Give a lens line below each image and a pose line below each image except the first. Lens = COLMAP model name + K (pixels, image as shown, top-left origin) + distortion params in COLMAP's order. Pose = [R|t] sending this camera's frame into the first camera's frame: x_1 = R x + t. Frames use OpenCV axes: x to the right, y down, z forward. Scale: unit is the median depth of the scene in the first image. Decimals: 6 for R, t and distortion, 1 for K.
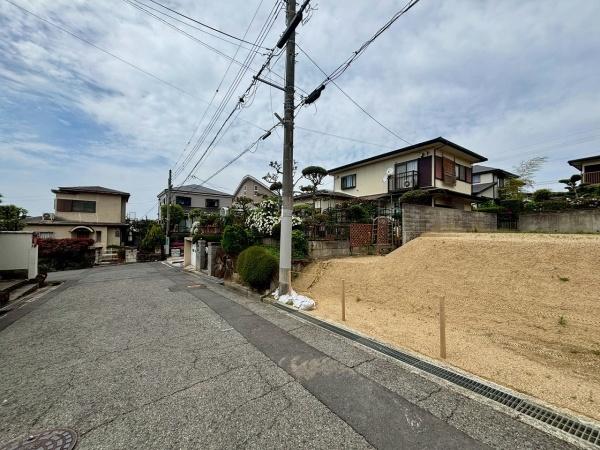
lens RADIAL K [[241.8, 0, 299.5], [0, 241.8, 223.9], [0, 0, 1]] dist [0.000383, 0.001273]
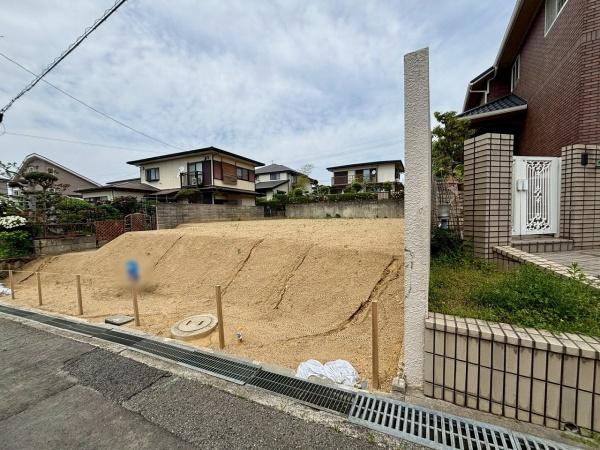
lens RADIAL K [[241.8, 0, 300.5], [0, 241.8, 222.8], [0, 0, 1]] dist [0.000383, 0.001273]
pose [[0.861897, -0.048210, 0.504787, 0.333750], [0.017542, 0.997709, 0.065336, -0.036688], [-0.506780, -0.047458, 0.860768, -0.363106]]
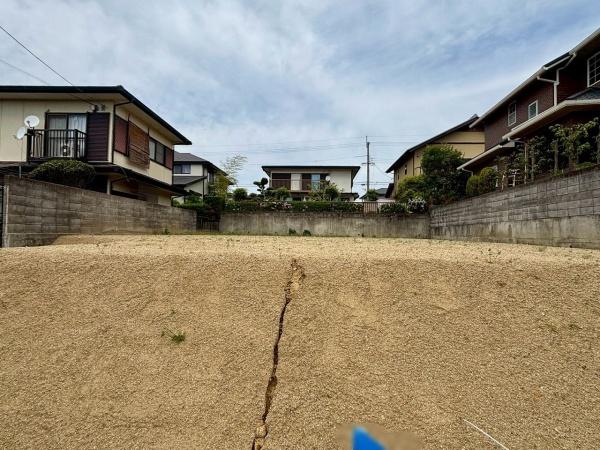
lens RADIAL K [[307.9, 0, 298.8], [0, 307.9, 226.5], [0, 0, 1]] dist [0.002277, -0.004050]
pose [[0.587915, 0.016707, 0.808750, 0.213873], [-0.025972, 0.999661, -0.001771, 0.002608], [-0.808505, -0.019964, 0.588150, 0.134756]]
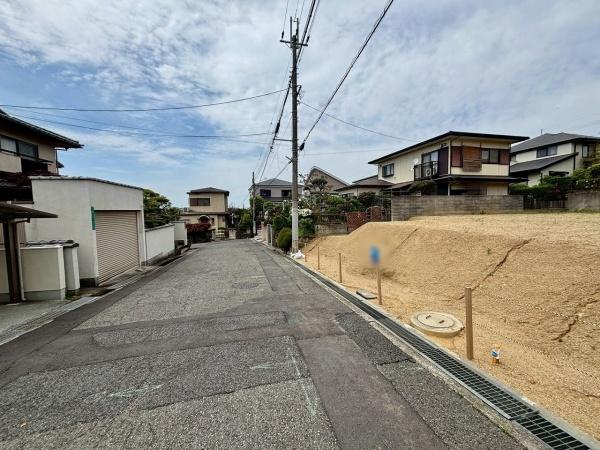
lens RADIAL K [[242.6, 0, 299.3], [0, 242.6, 222.2], [0, 0, 1]] dist [0.000404, 0.000698]
pose [[0.936850, -0.014658, -0.349423, 0.319033], [0.040156, 0.997022, 0.065839, -0.036853], [0.347418, -0.075713, 0.934649, -0.362246]]
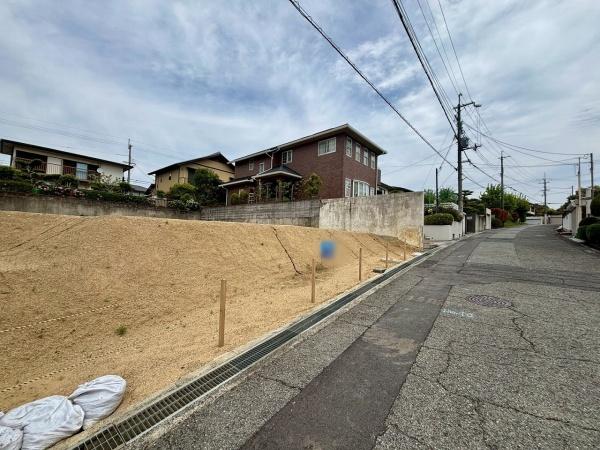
lens RADIAL K [[241.8, 0, 300.2], [0, 241.8, 224.2], [0, 0, 1]] dist [0.000383, 0.001273]
pose [[-0.325886, 0.013800, 0.945308, -0.165602], [-0.059162, 0.997636, -0.034960, 0.037358], [-0.943556, -0.067319, -0.324299, 0.370050]]
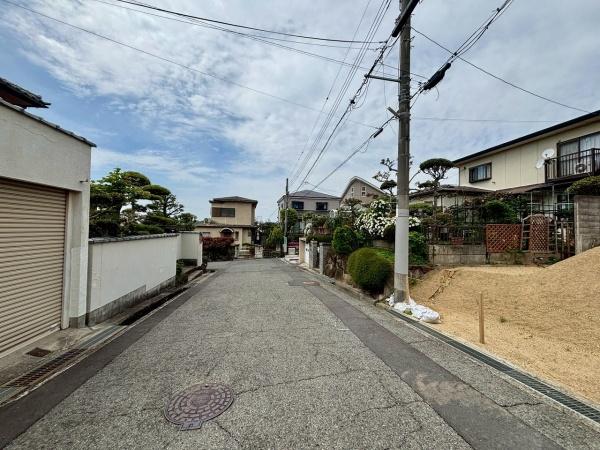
lens RADIAL K [[241.8, 0, 299.7], [0, 241.8, 223.9], [0, 0, 1]] dist [0.000383, 0.001273]
pose [[0.906722, -0.007873, -0.421656, -0.010187], [0.005399, 0.999960, -0.007061, 0.000215], [0.421695, 0.004126, 0.906728, 0.000234]]
